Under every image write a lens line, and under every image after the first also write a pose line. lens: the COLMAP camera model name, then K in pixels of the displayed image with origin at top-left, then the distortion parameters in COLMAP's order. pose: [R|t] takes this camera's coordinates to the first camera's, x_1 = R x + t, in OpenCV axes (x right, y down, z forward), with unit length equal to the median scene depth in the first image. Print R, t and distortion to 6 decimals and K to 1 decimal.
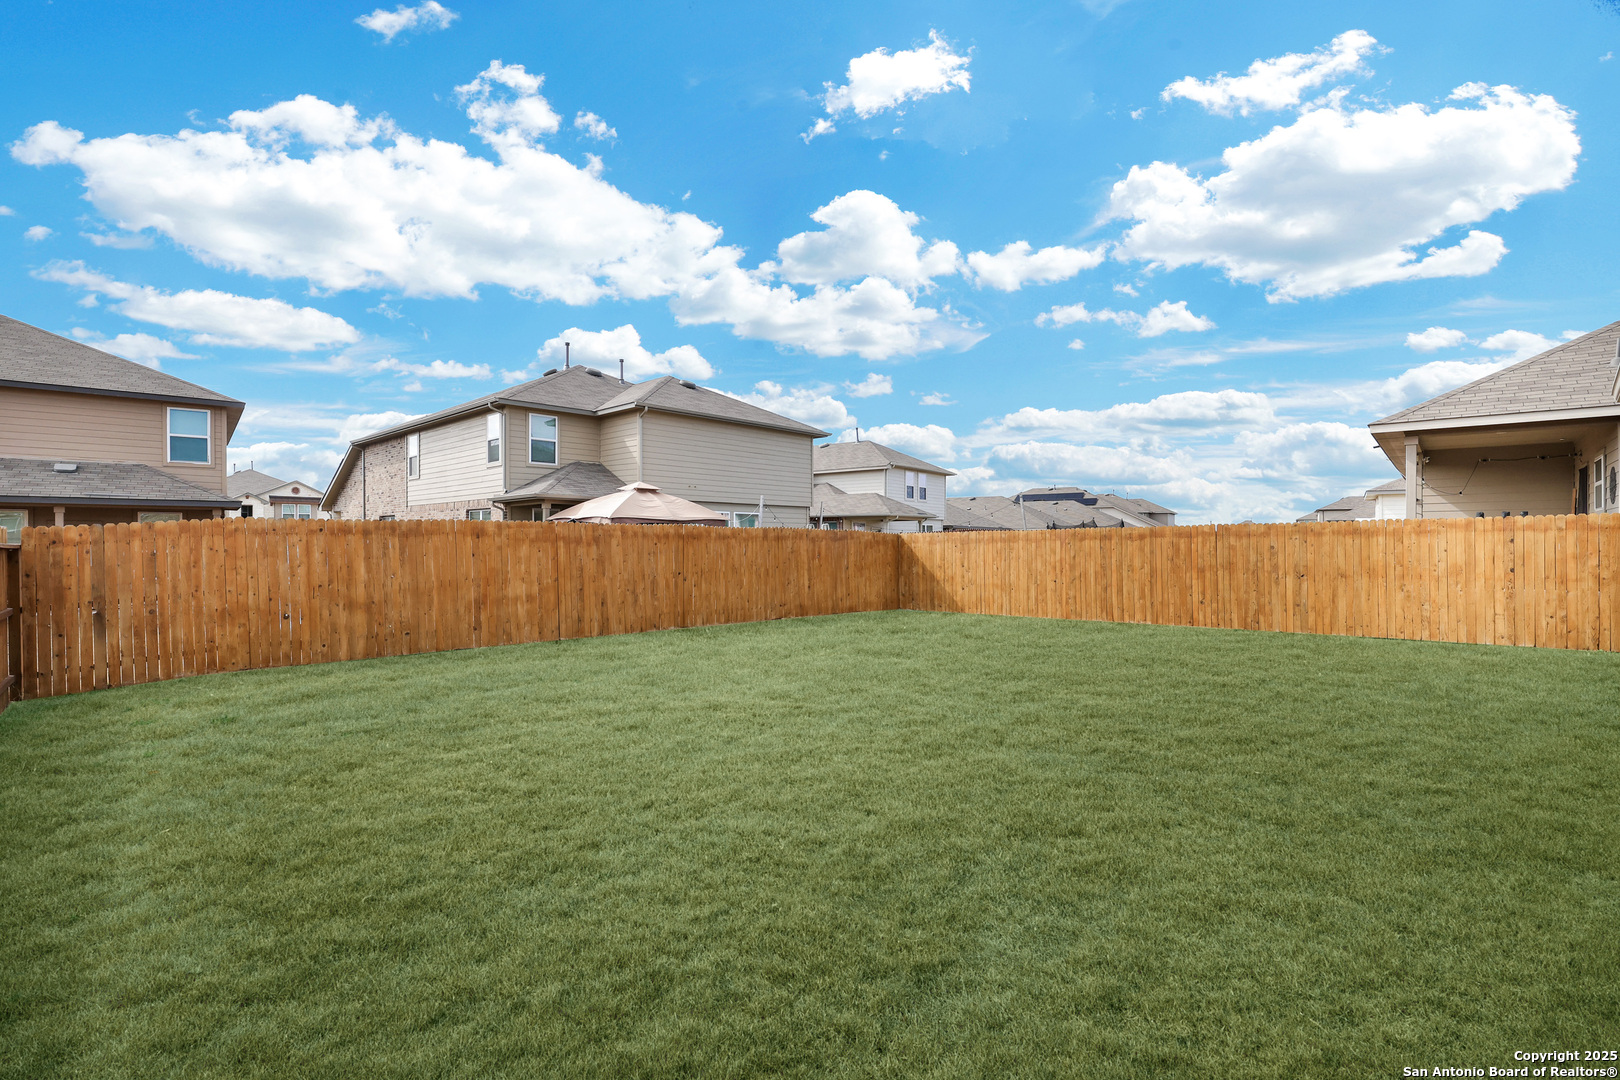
lens RADIAL K [[741.1, 0, 952.7], [0, 741.1, 438.1], [0, 0, 1]] dist [0.001754, -0.001002]
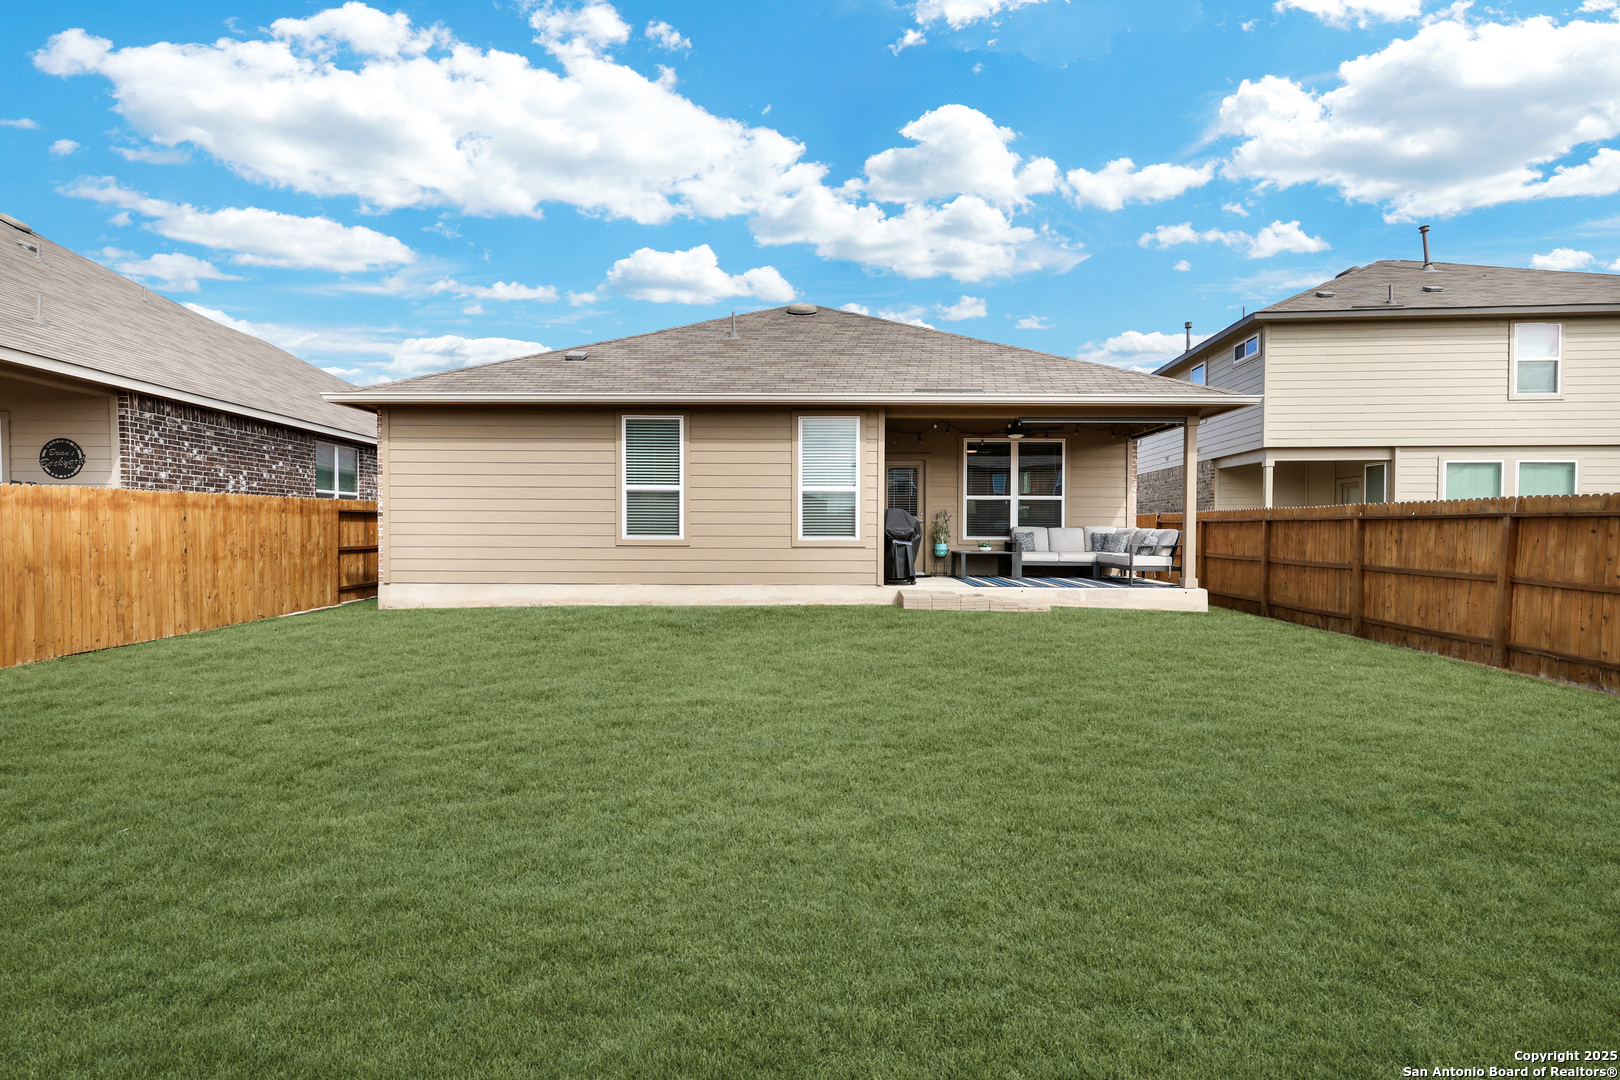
lens RADIAL K [[741.1, 0, 800.9], [0, 741.1, 546.3], [0, 0, 1]] dist [0.001754, -0.001002]
pose [[0.999854, 0.012687, 0.011408, -0.313977], [-0.012871, 0.999786, 0.016224, 0.214202], [-0.011200, -0.016369, 0.999803, 0.038020]]
